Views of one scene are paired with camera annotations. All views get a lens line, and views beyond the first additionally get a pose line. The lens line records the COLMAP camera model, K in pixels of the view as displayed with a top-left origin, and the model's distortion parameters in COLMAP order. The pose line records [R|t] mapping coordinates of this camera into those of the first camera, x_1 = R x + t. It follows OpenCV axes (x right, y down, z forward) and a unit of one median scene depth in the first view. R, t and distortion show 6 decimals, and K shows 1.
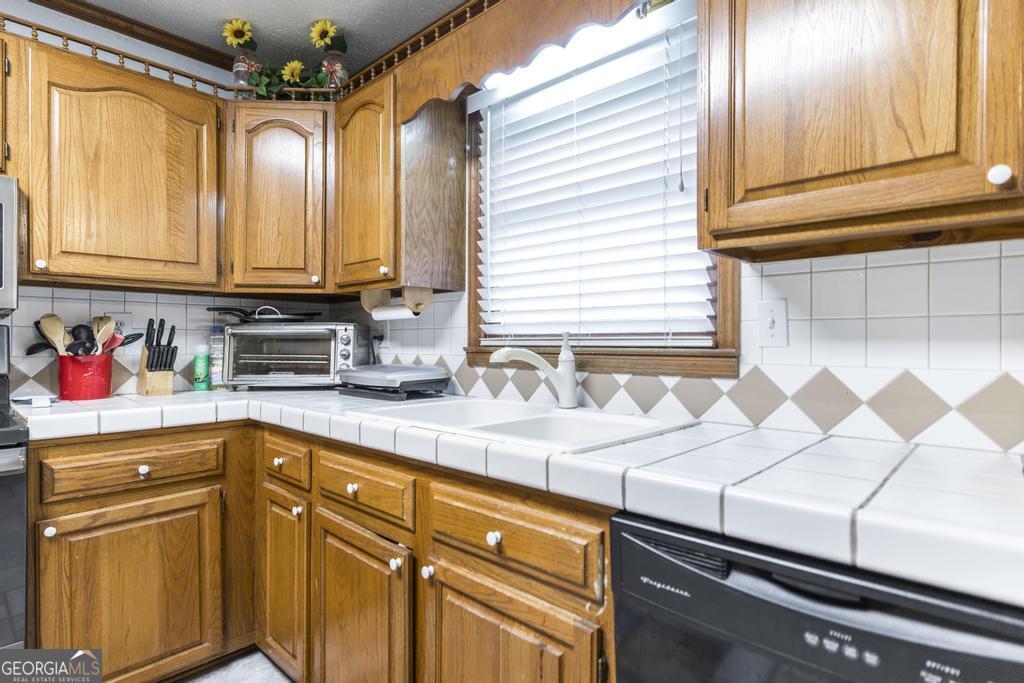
lens RADIAL K [[540.9, 0, 510.5], [0, 540.9, 339.9], [0, 0, 1]] dist [0.001200, 0.001167]
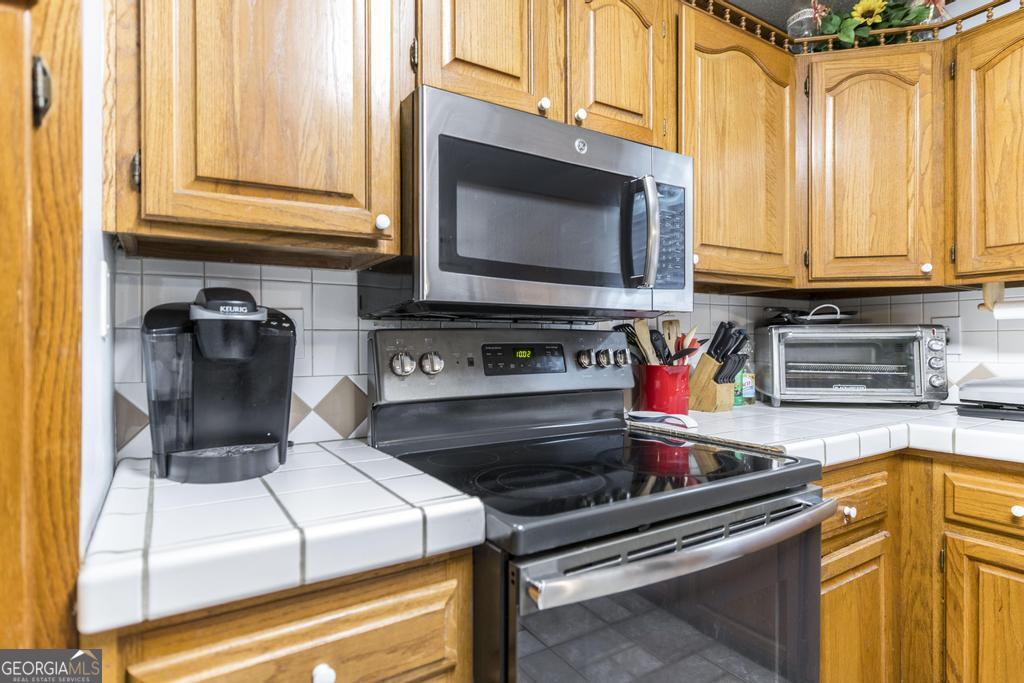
lens RADIAL K [[562.5, 0, 516.1], [0, 562.5, 341.9], [0, 0, 1]] dist [0.002923, -0.000160]
pose [[0.964734, -0.002799, -0.263212, -0.745069], [0.004721, 0.999967, 0.006668, -0.014340], [0.263185, -0.007675, 0.964715, 0.058440]]
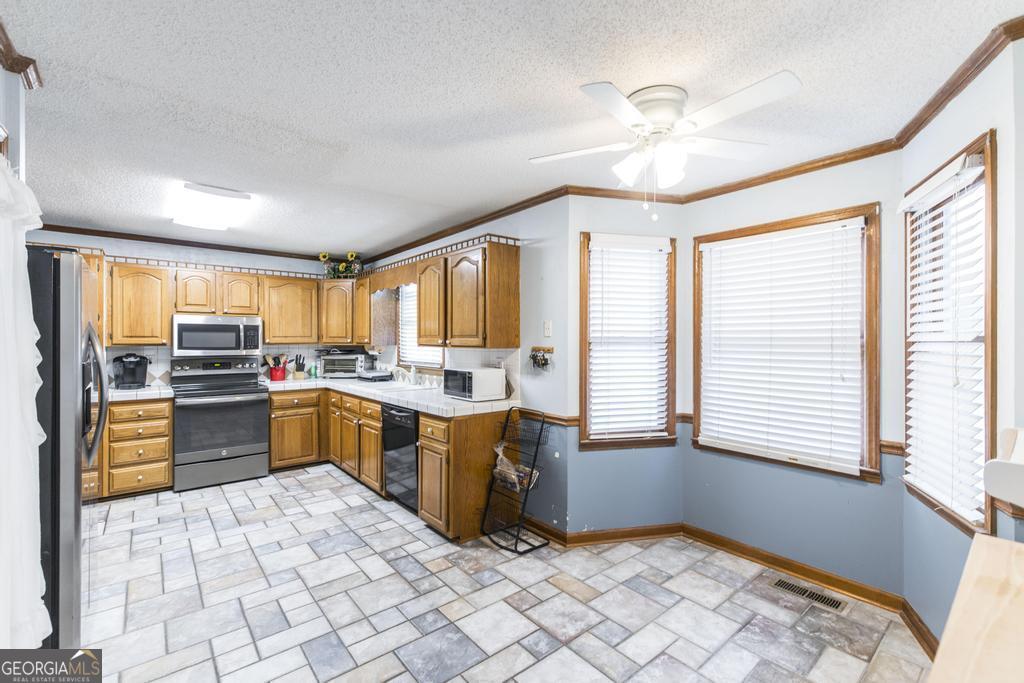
lens RADIAL K [[452.8, 0, 513.8], [0, 452.8, 341.5], [0, 0, 1]] dist [0.003362, 0.000174]
pose [[0.991630, -0.001381, -0.129101, 0.850151], [0.002272, 0.999975, 0.006758, -0.123979], [0.129088, -0.006994, 0.991608, -1.332858]]
